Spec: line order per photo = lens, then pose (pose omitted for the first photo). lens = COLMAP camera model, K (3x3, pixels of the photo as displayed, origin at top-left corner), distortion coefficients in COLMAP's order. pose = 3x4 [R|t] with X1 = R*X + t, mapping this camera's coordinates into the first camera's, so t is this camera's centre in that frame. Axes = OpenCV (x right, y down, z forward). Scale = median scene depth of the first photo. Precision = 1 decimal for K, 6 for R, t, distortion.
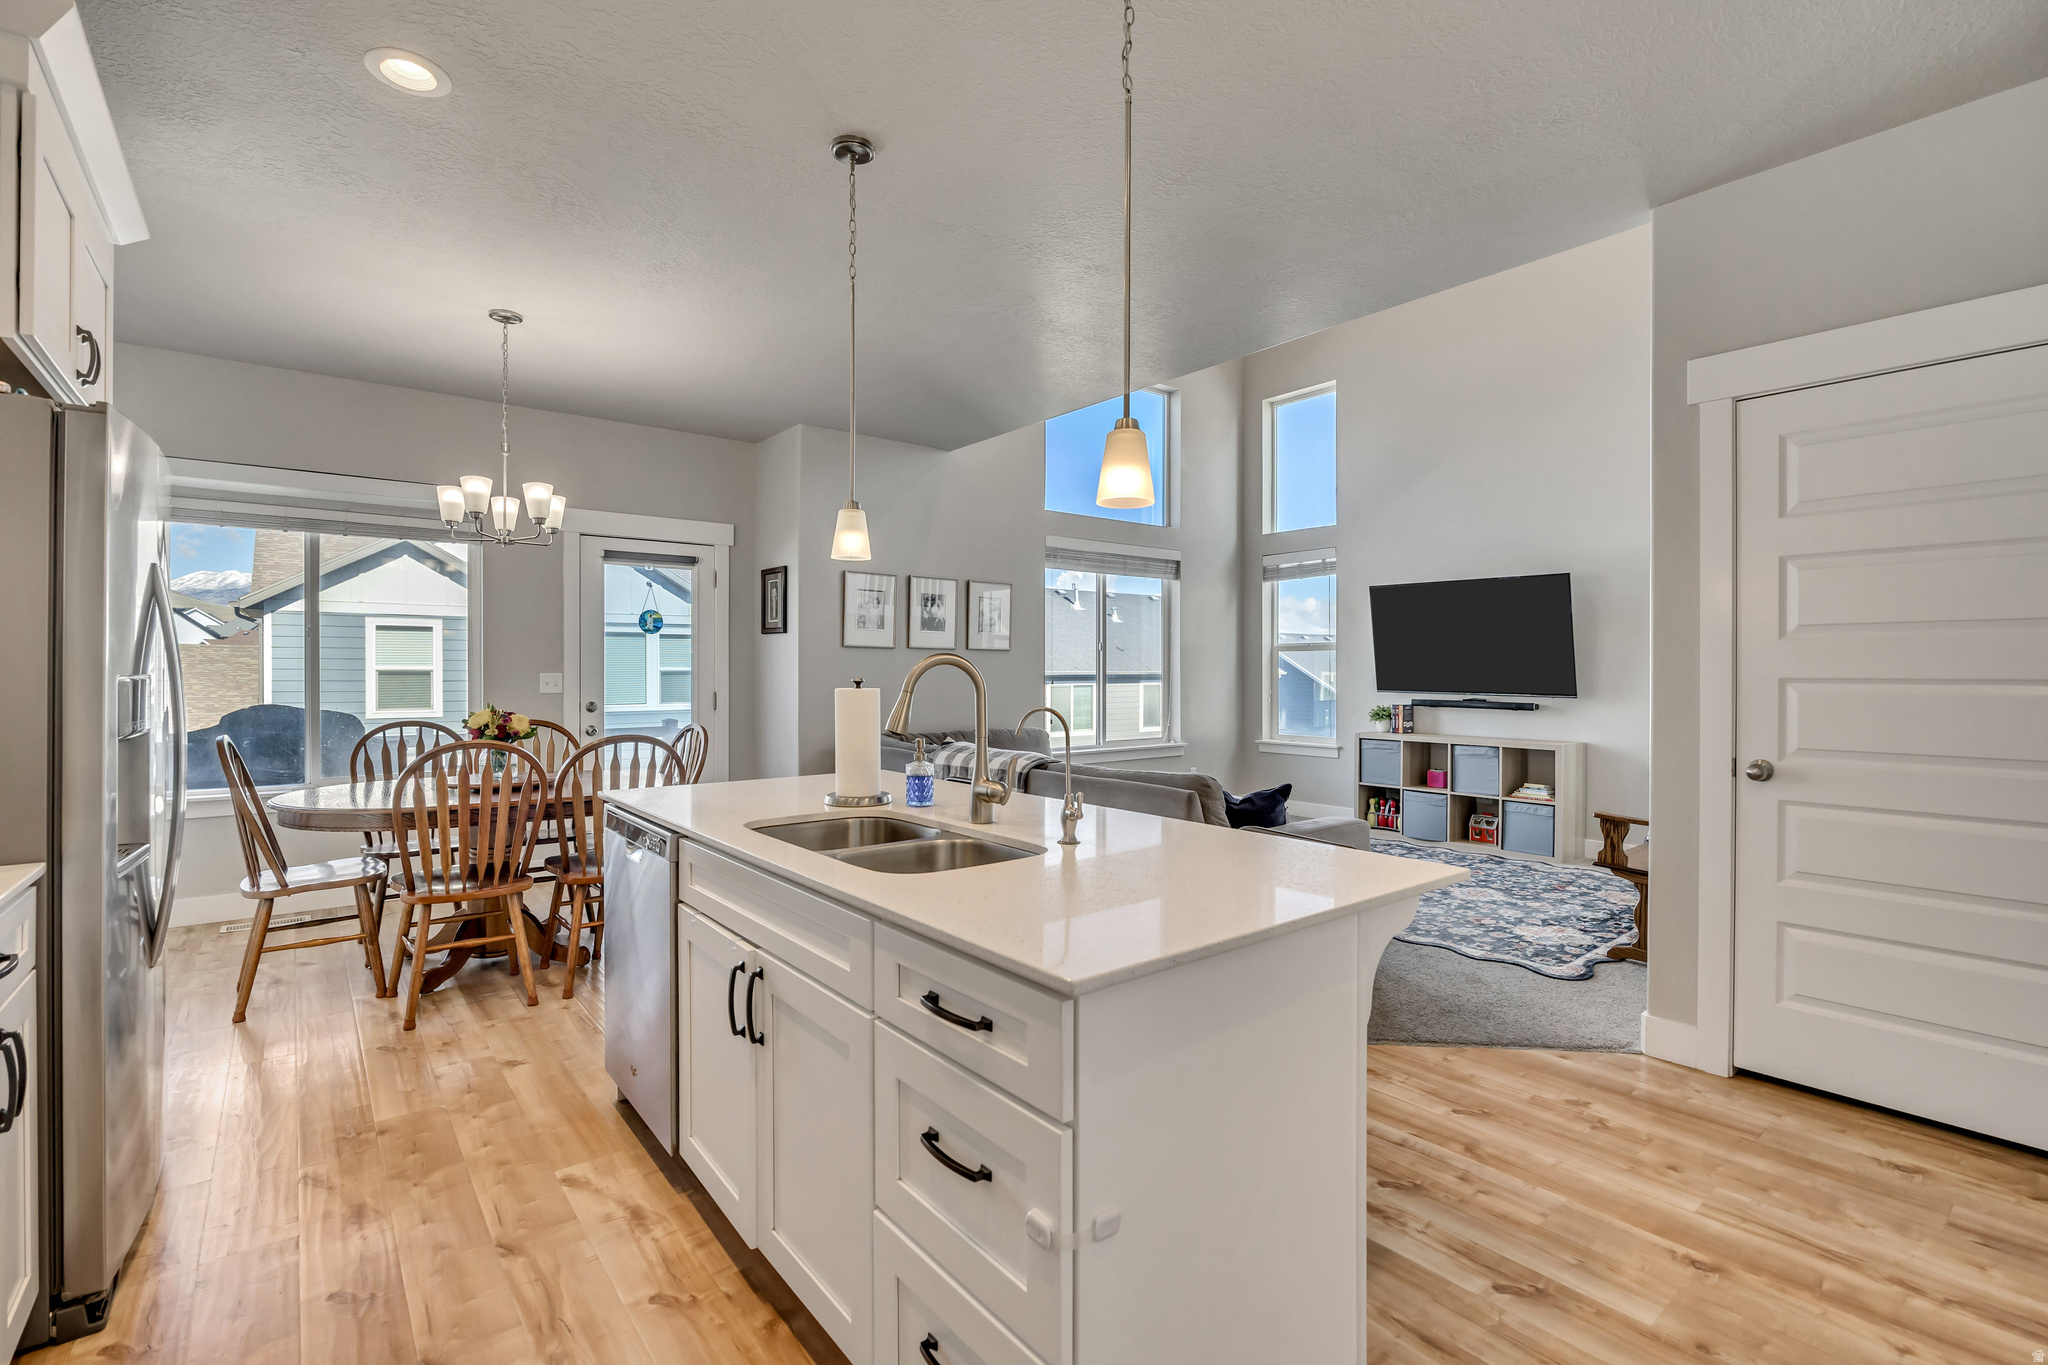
lens RADIAL K [[921.4, 0, 1019.8], [0, 921.4, 666.1], [0, 0, 1]] dist [-0.012022, -0.000404]
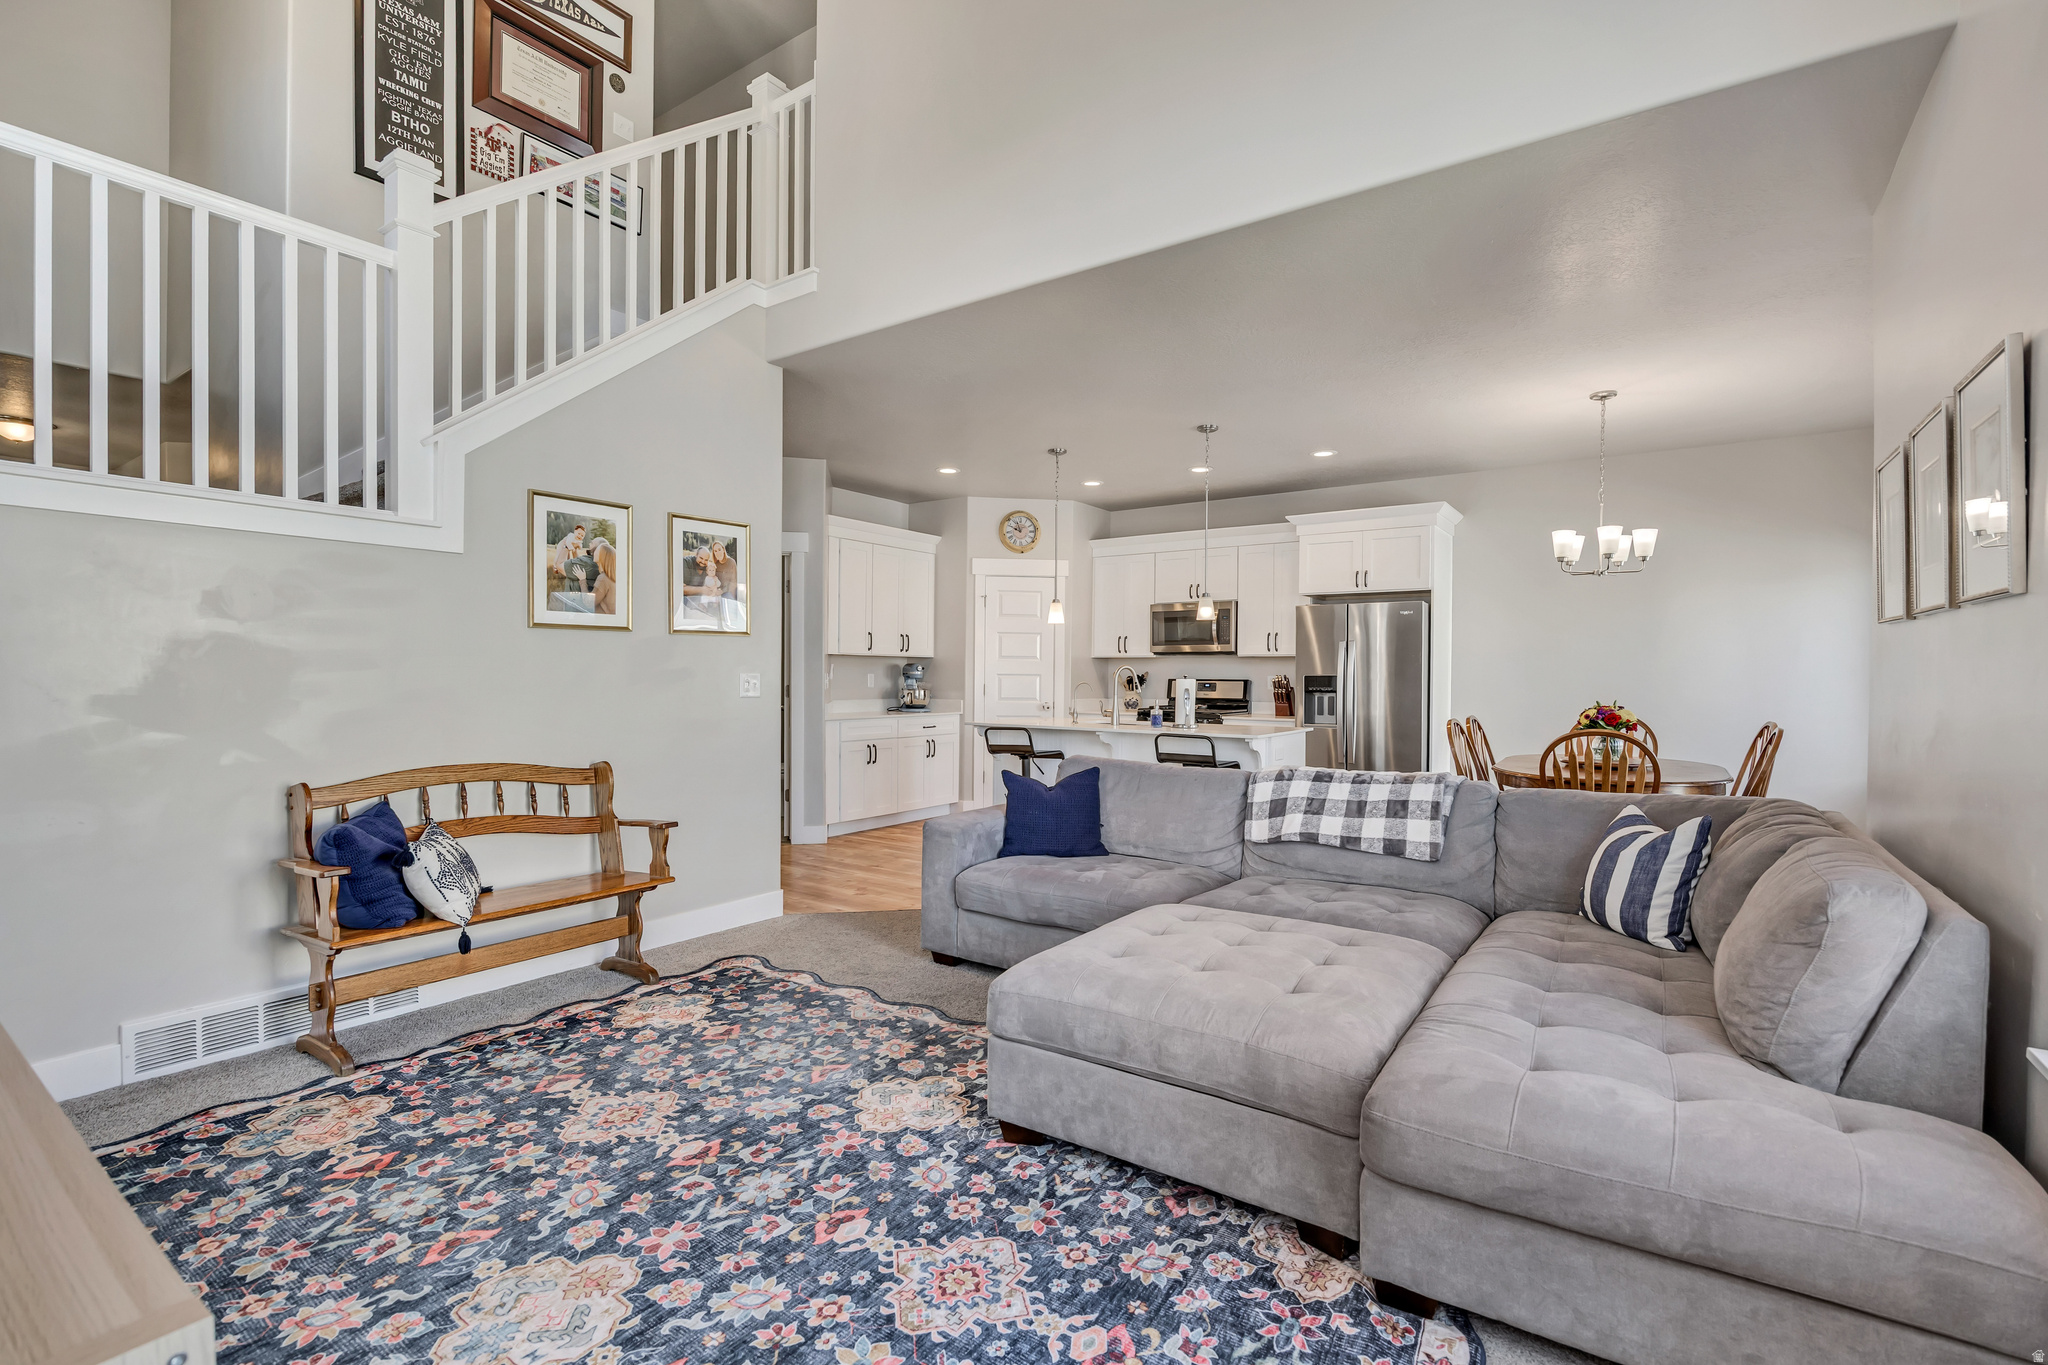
lens RADIAL K [[921.4, 0, 1019.8], [0, 921.4, 666.1], [0, 0, 1]] dist [-0.012022, -0.000404]
pose [[-0.965366, -0.014788, -0.260479, 0.431693], [-0.012099, 0.999856, -0.011924, 0.009903], [0.260617, -0.008359, -0.965406, 1.580114]]
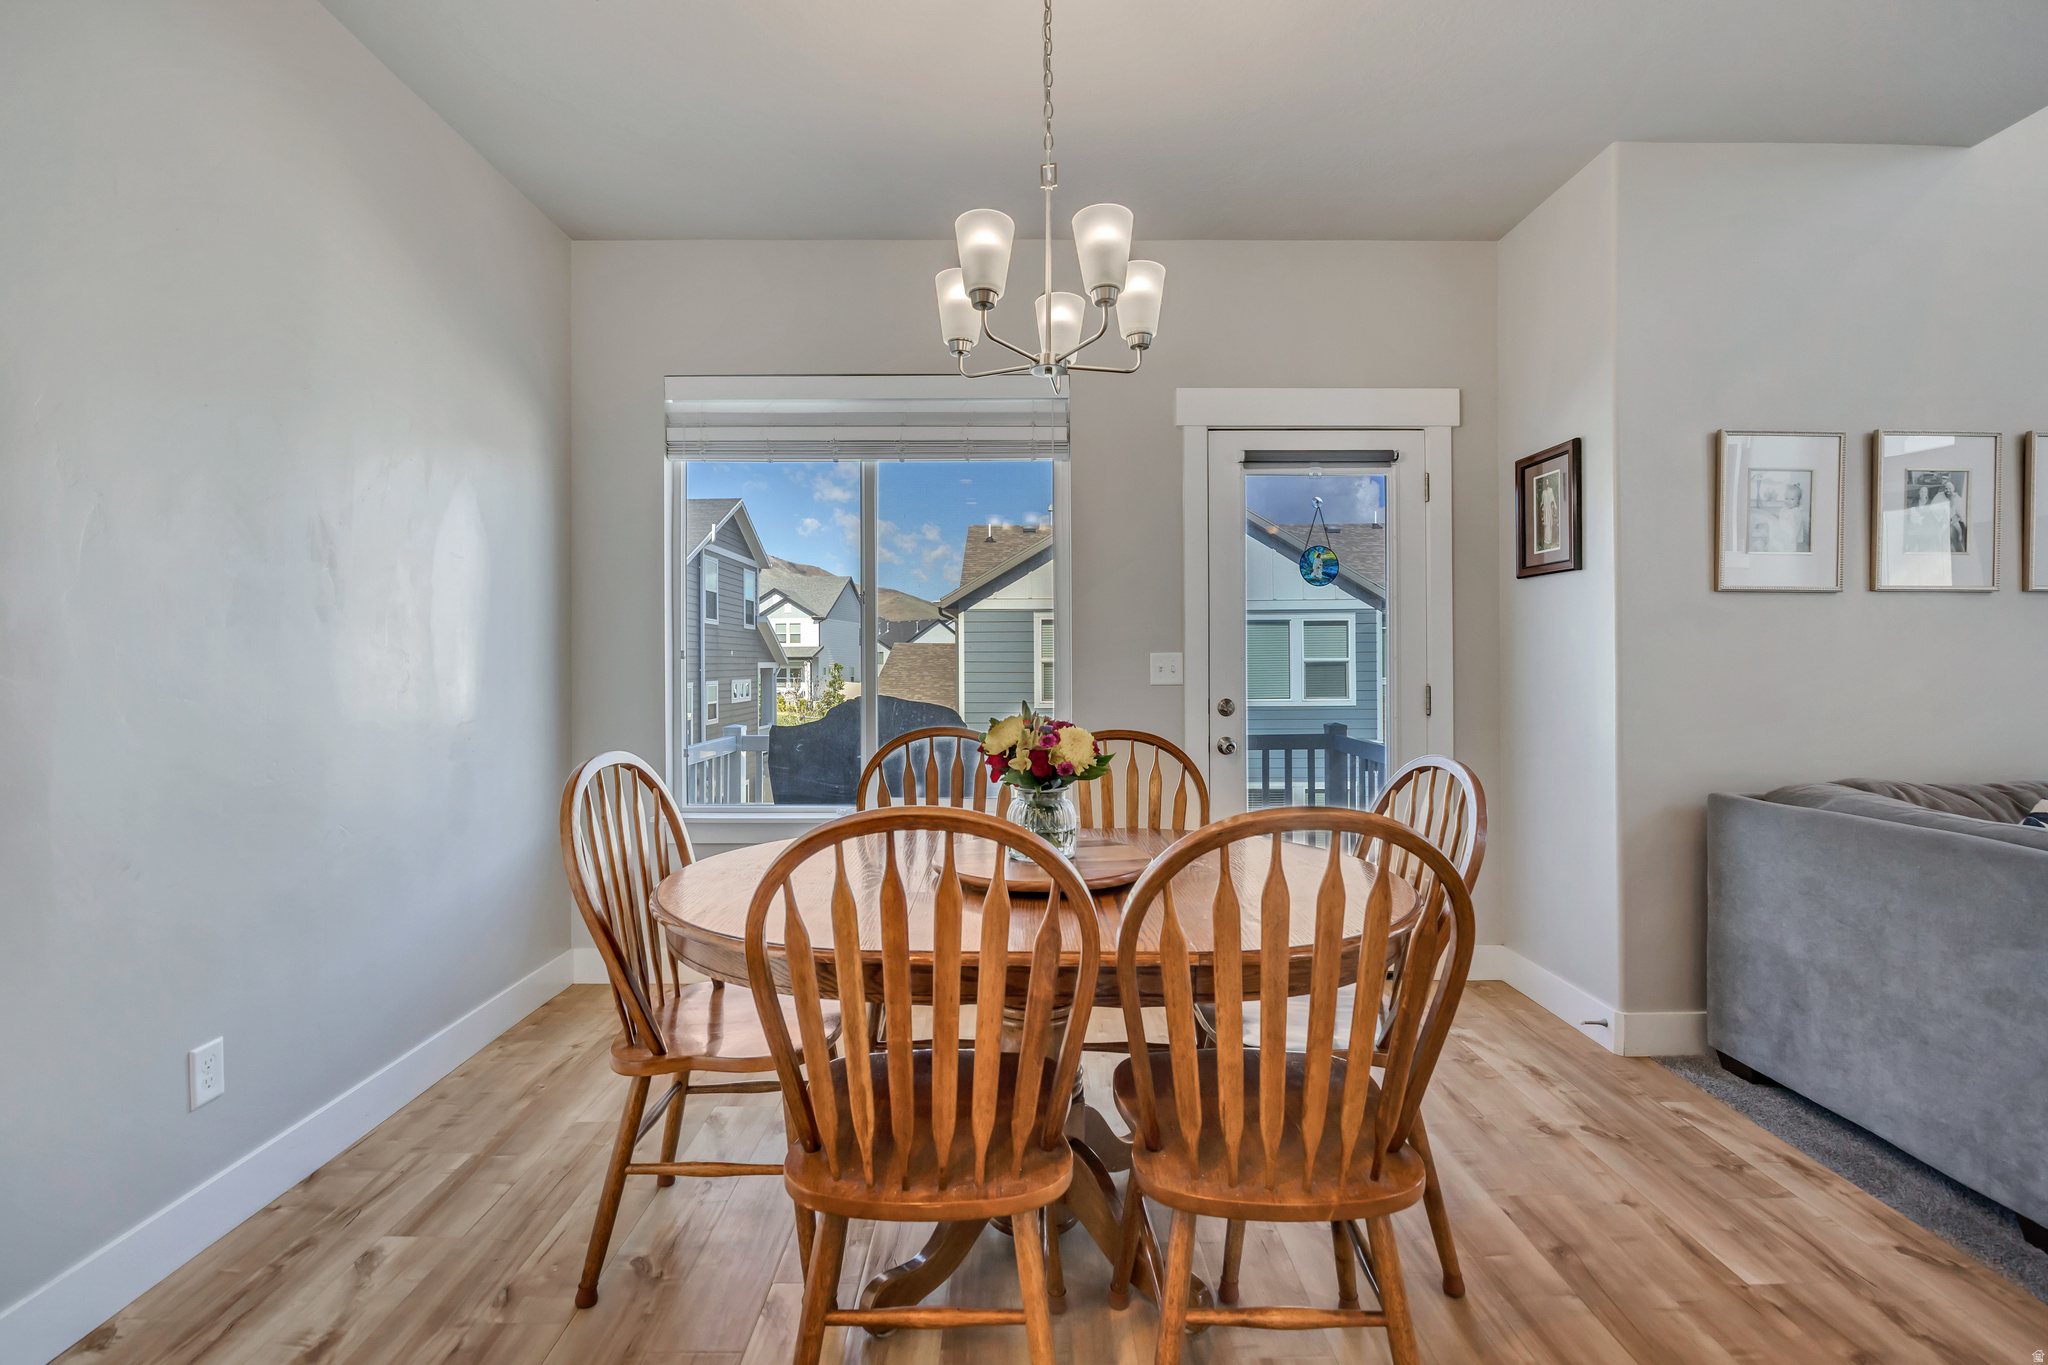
lens RADIAL K [[921.4, 0, 1019.8], [0, 921.4, 666.1], [0, 0, 1]] dist [-0.012022, -0.000404]
pose [[0.786188, -0.003047, -0.617979, -0.226706], [0.006674, 0.999971, 0.003560, 0.015901], [0.617951, -0.006924, 0.786186, 0.503860]]
